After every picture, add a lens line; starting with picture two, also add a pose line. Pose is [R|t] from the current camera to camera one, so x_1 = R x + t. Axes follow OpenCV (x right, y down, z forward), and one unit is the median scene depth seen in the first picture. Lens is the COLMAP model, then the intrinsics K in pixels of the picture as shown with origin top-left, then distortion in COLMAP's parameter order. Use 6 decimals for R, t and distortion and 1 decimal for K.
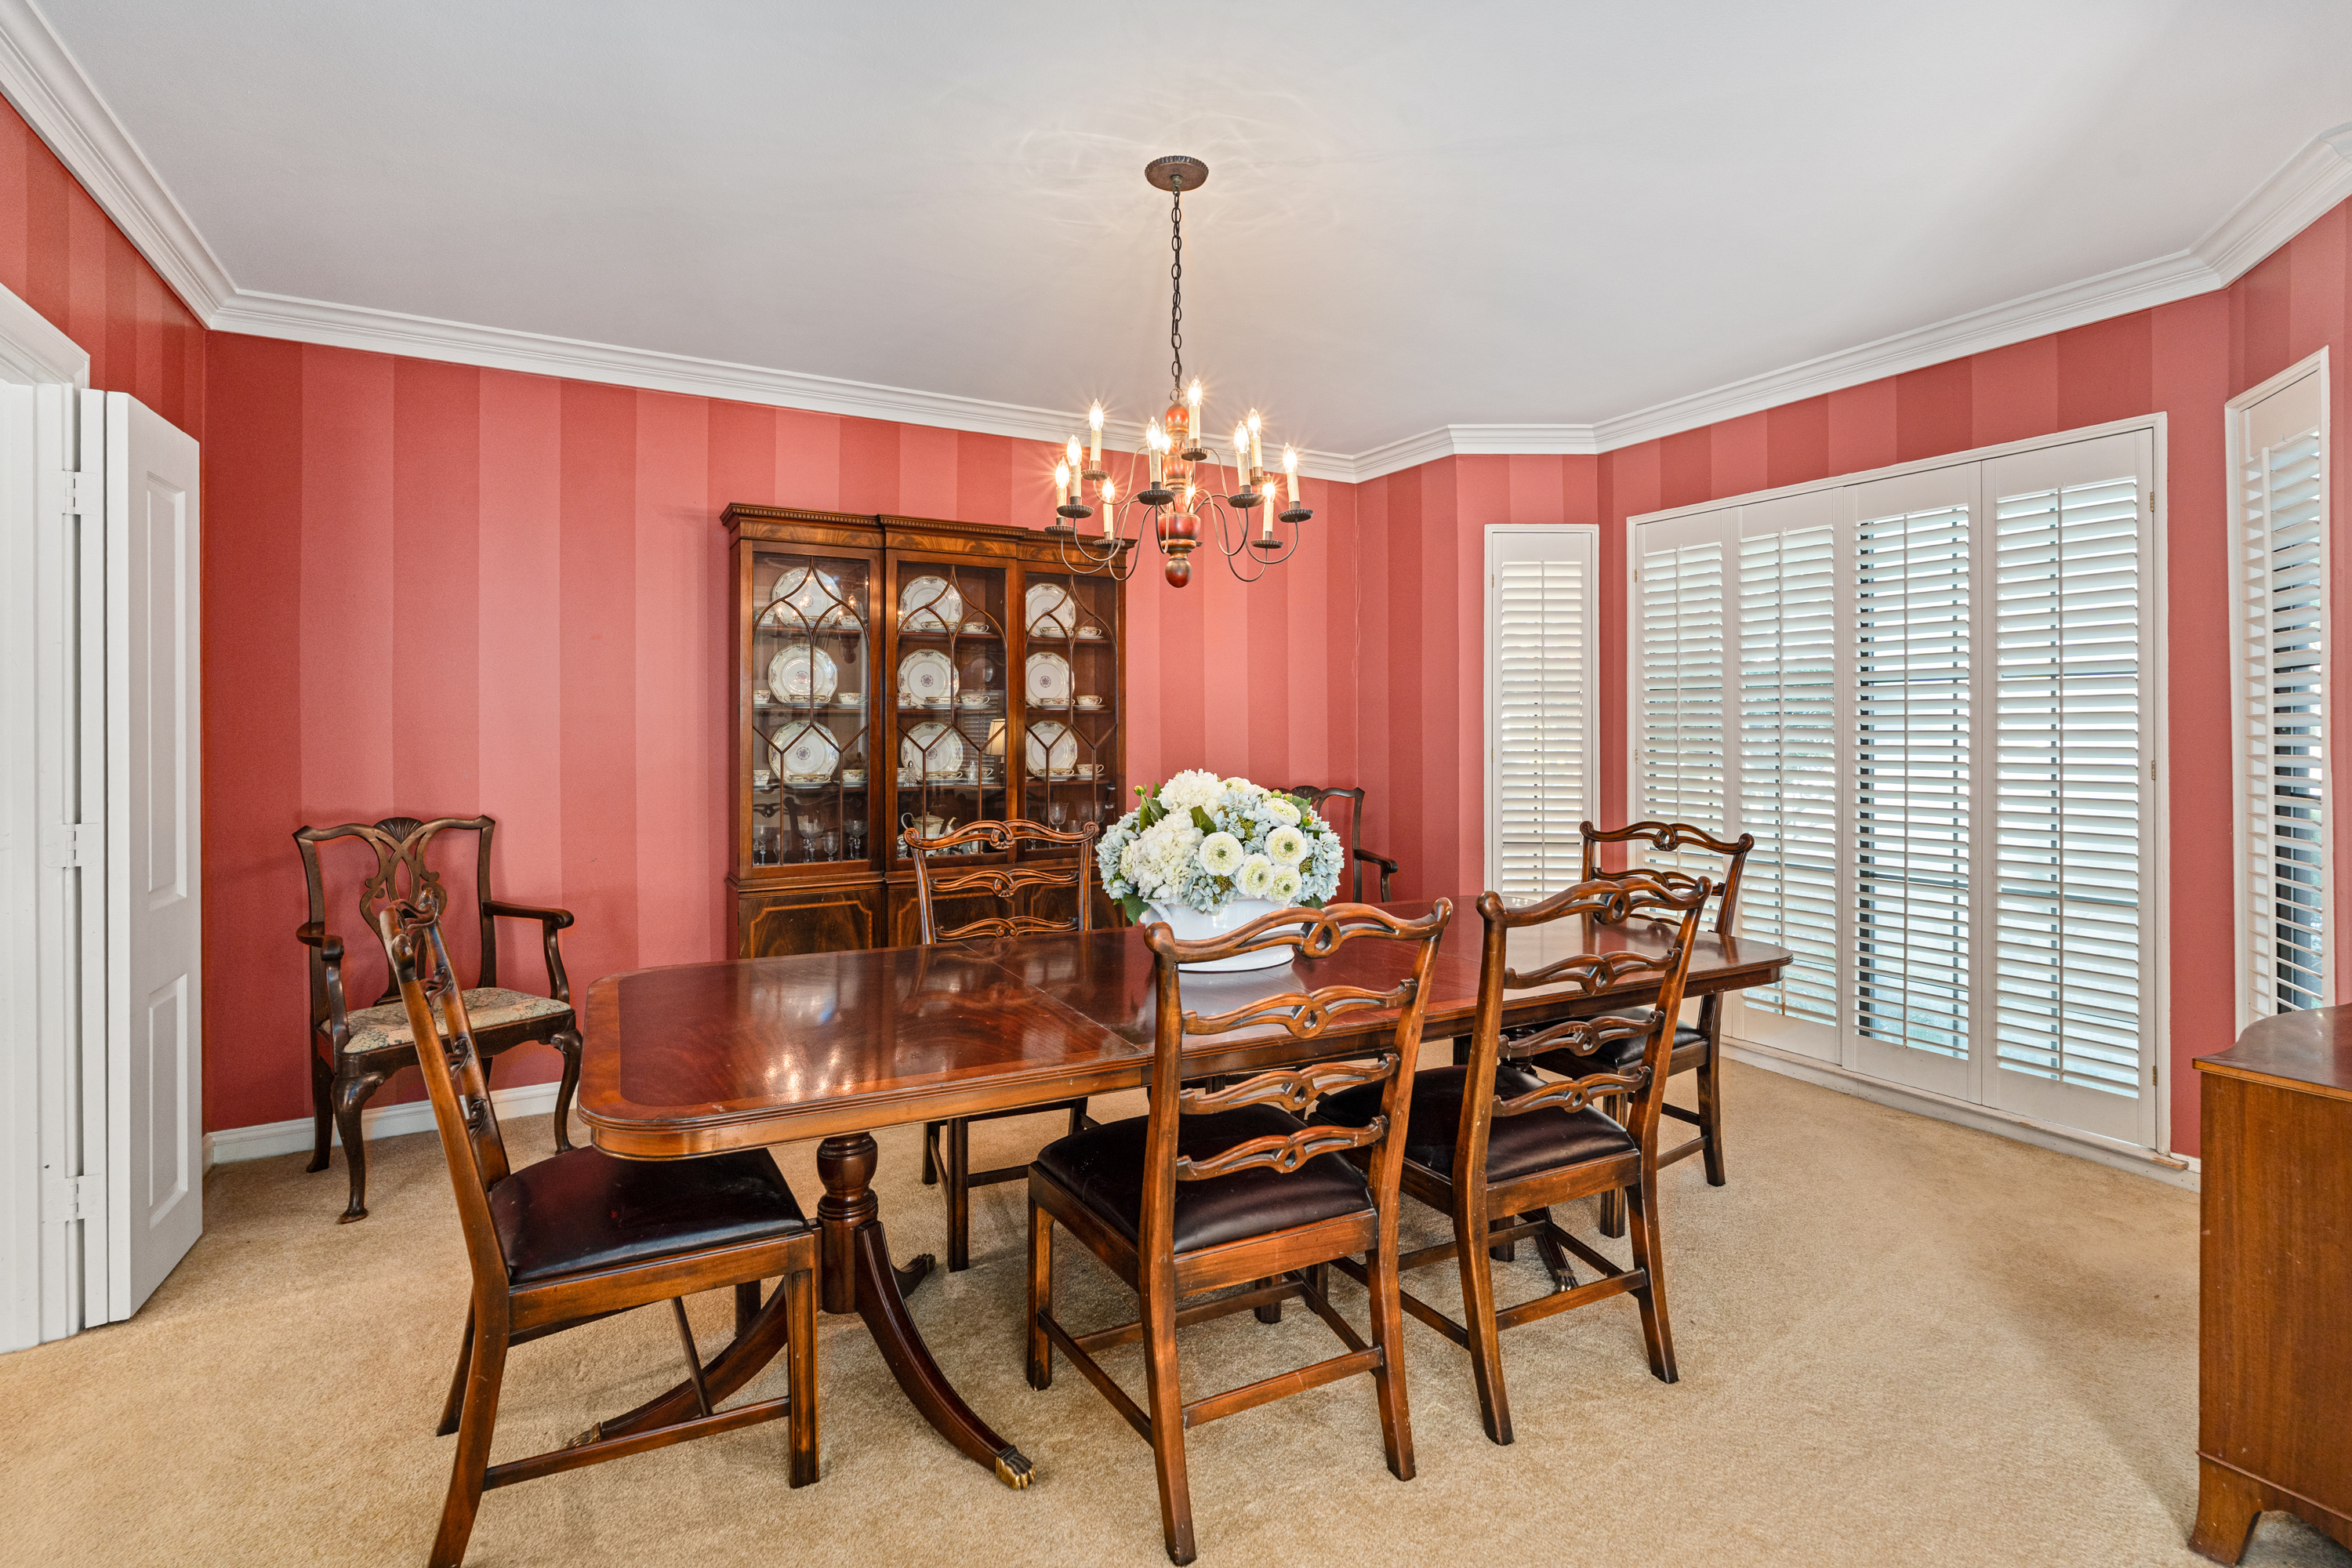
lens RADIAL K [[1142.6, 0, 1180.2], [0, 1142.6, 731.4], [0, 0, 1]] dist [-0.000222, 0.000125]
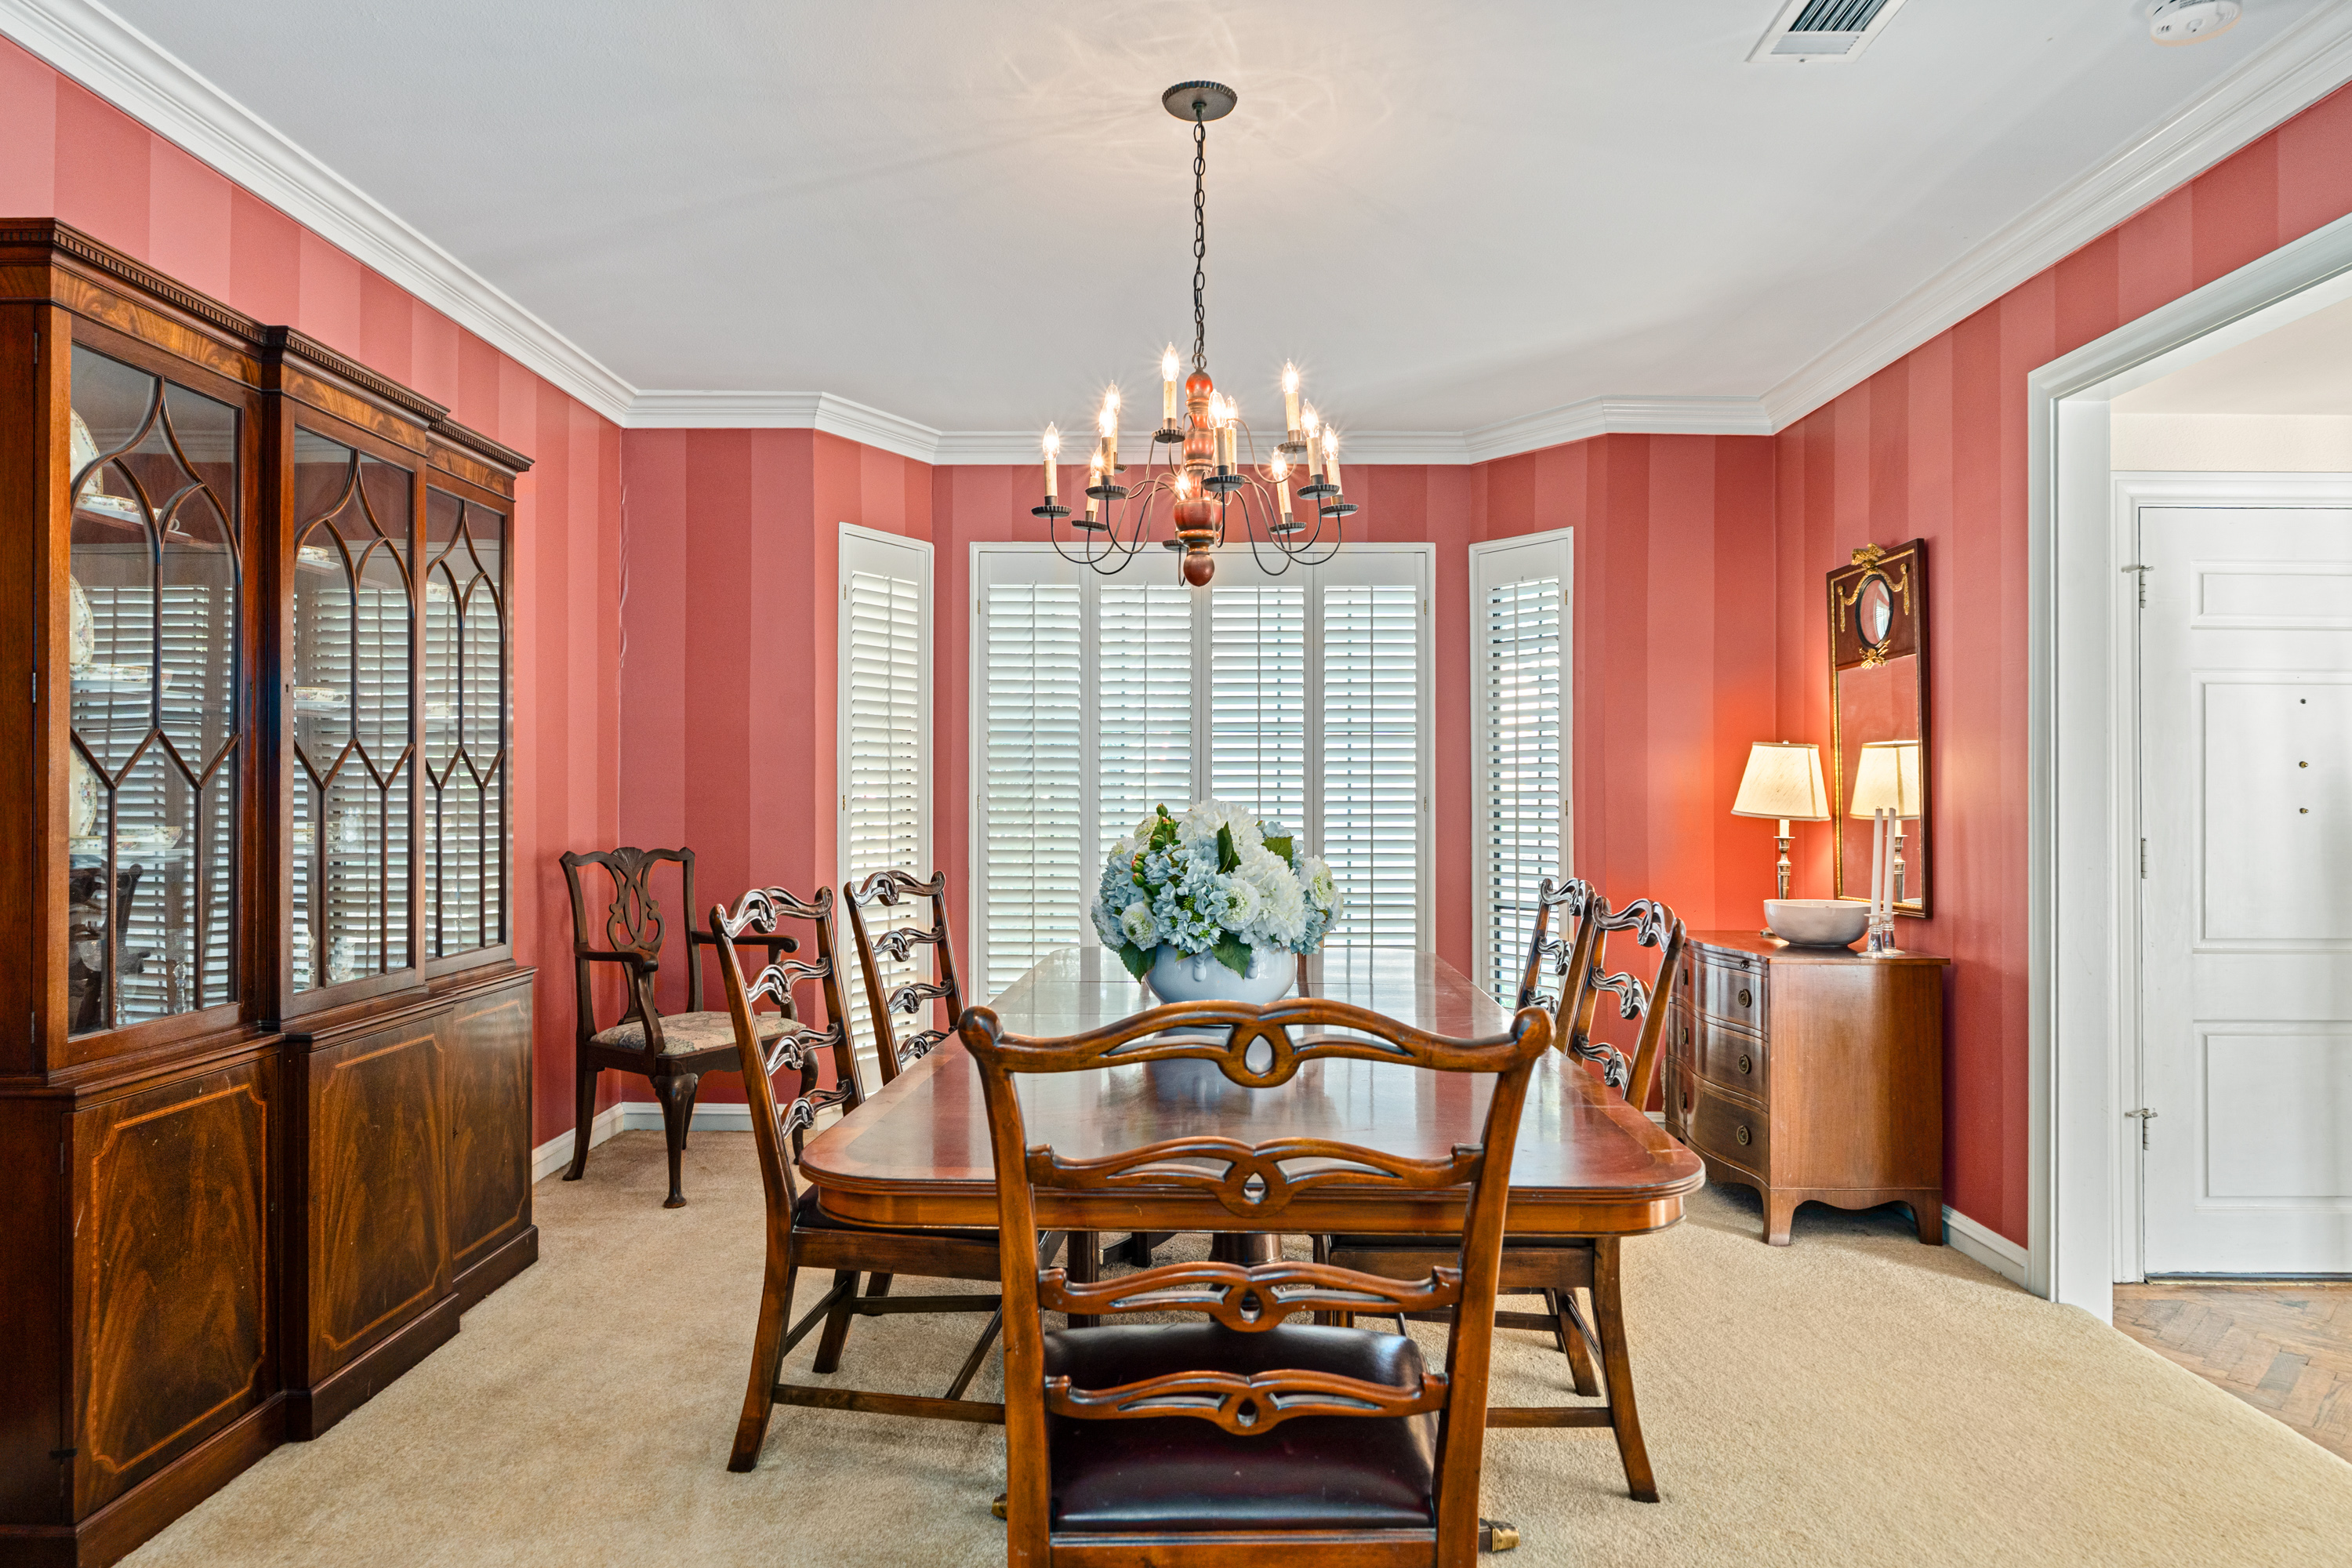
lens RADIAL K [[1460.1, 0, 1175.1], [0, 1460.1, 791.0], [0, 0, 1]] dist [0.003737, 0.000115]
pose [[0.482477, 0.005637, 0.875891, -0.553600], [-0.001298, 0.999983, -0.005721, 0.019712], [-0.875908, 0.001623, 0.482476, 0.285884]]
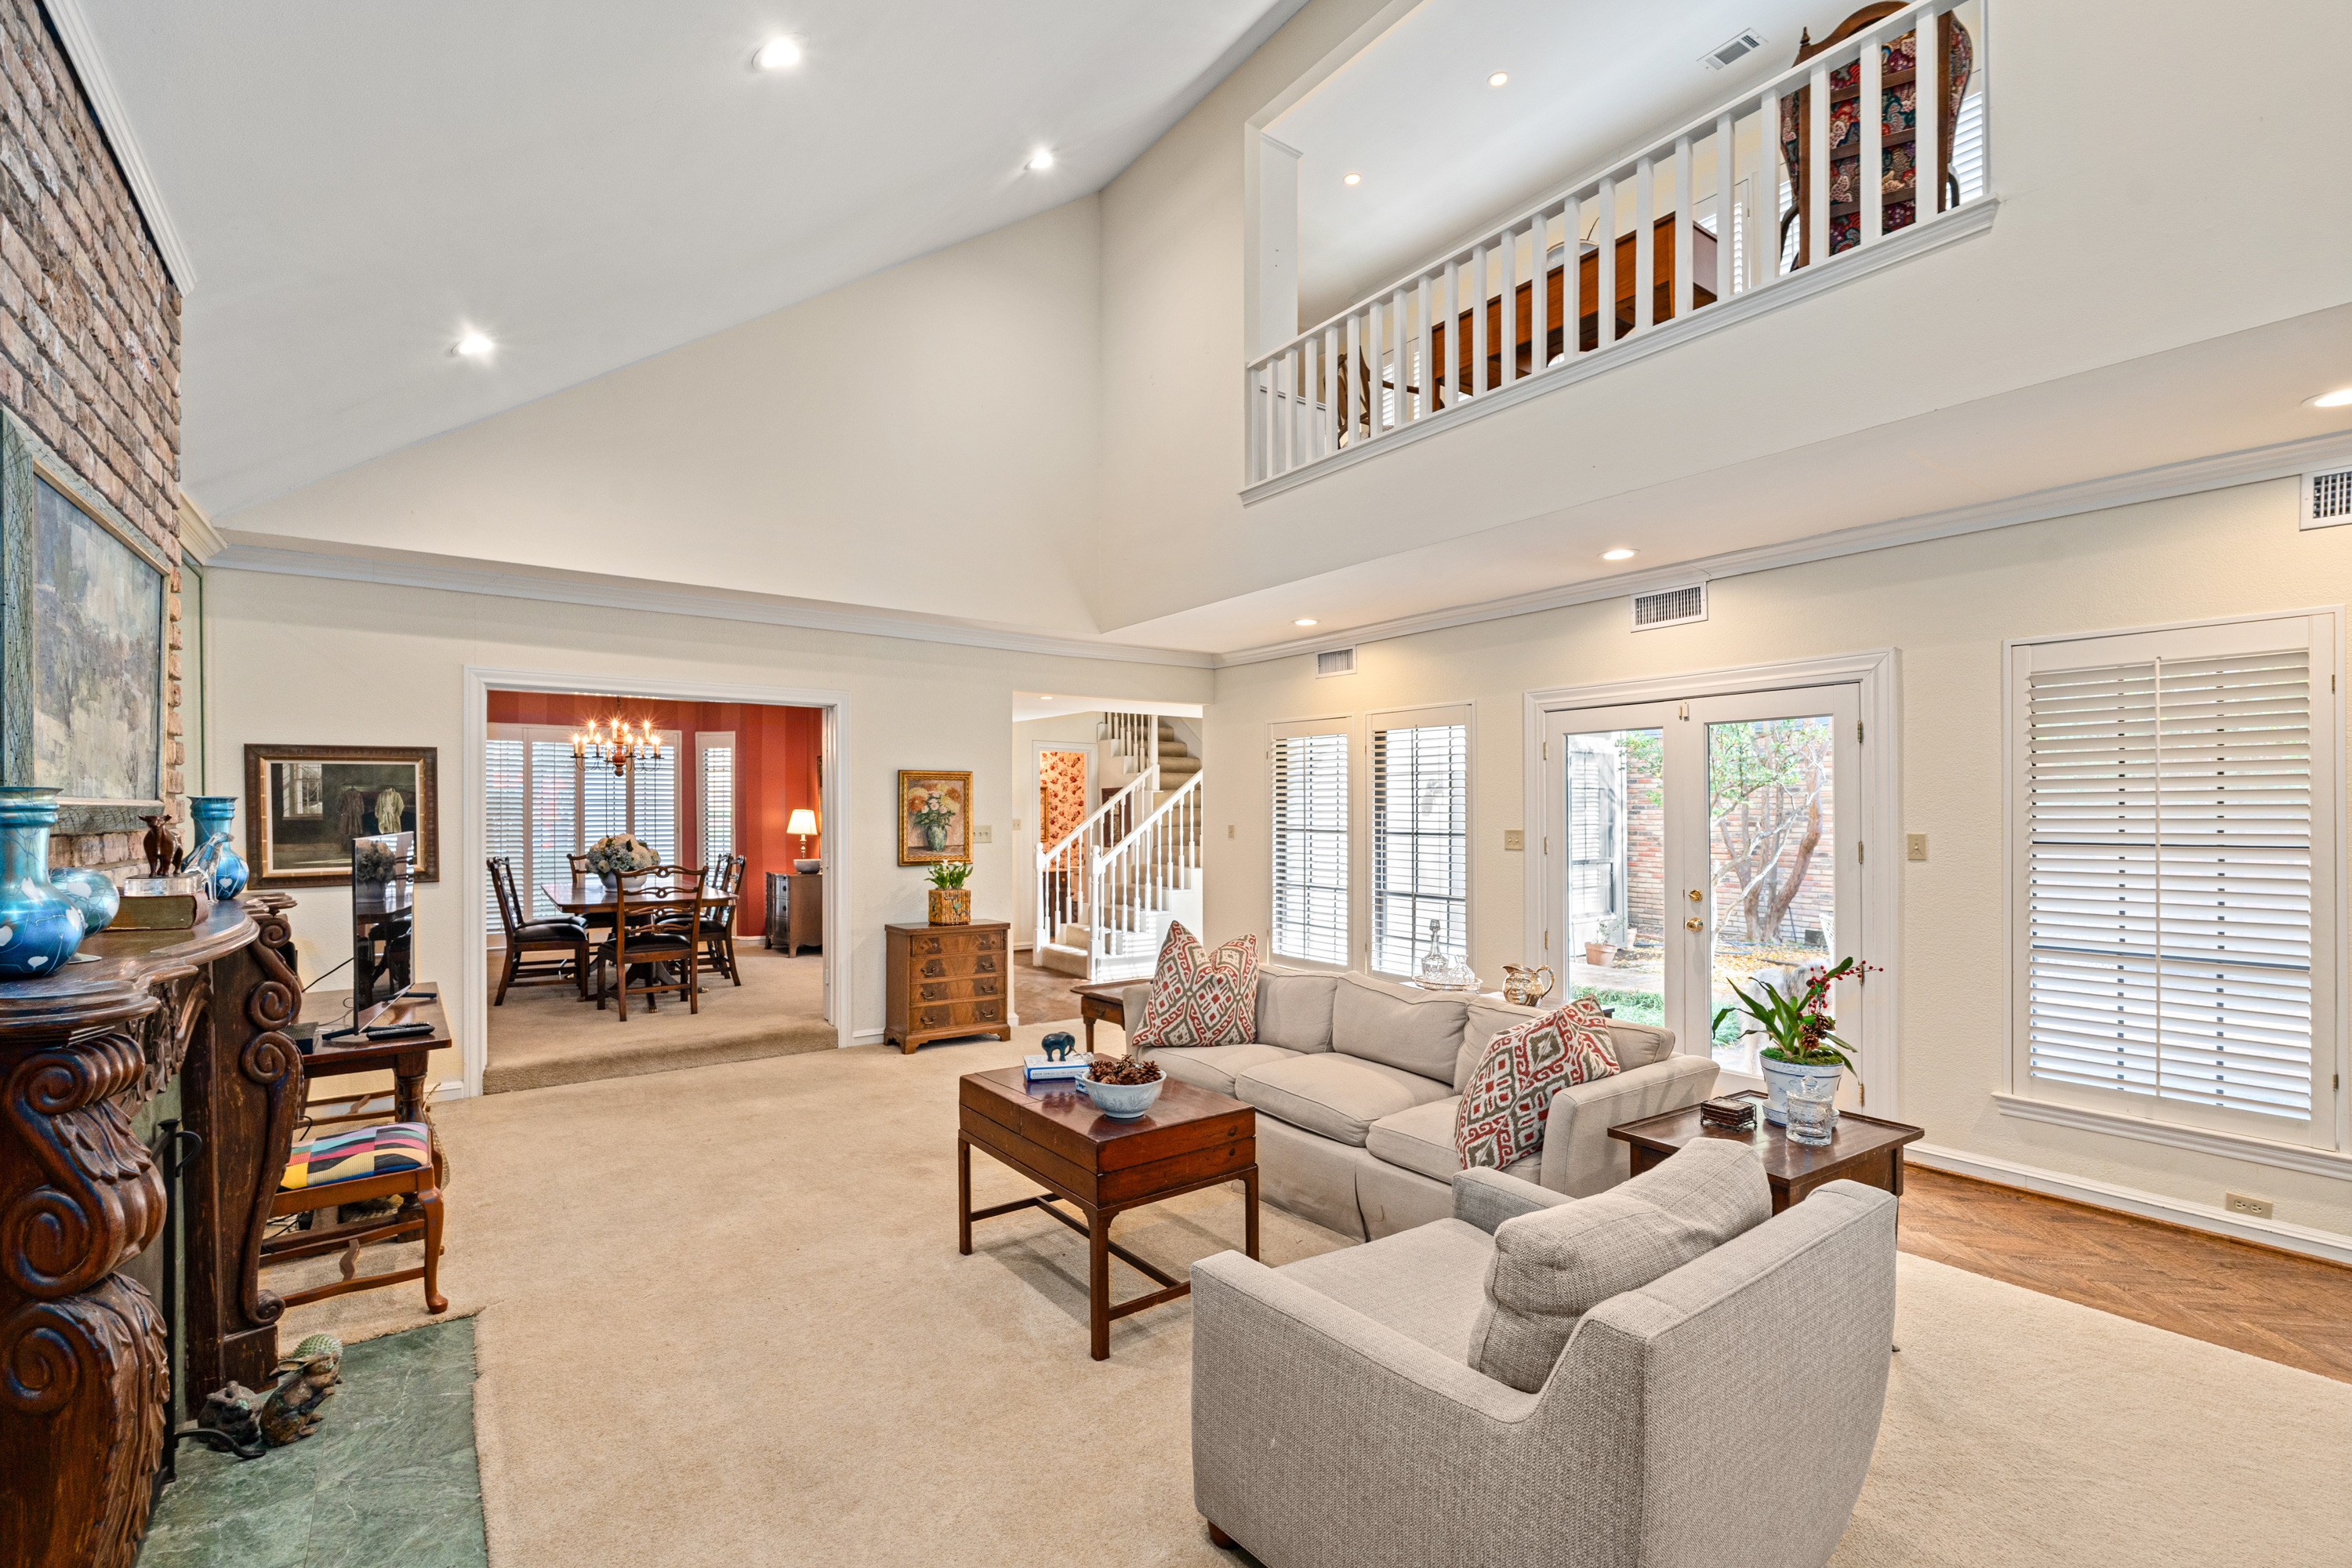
lens RADIAL K [[1064.6, 0, 1167.4], [0, 1064.6, 801.3], [0, 0, 1]] dist [-0.002289, -0.000073]
pose [[-0.118812, 0.012483, 0.992838, -1.791992], [-0.001450, 0.999918, -0.012746, -0.009901], [-0.992916, -0.002954, -0.118784, -0.087366]]
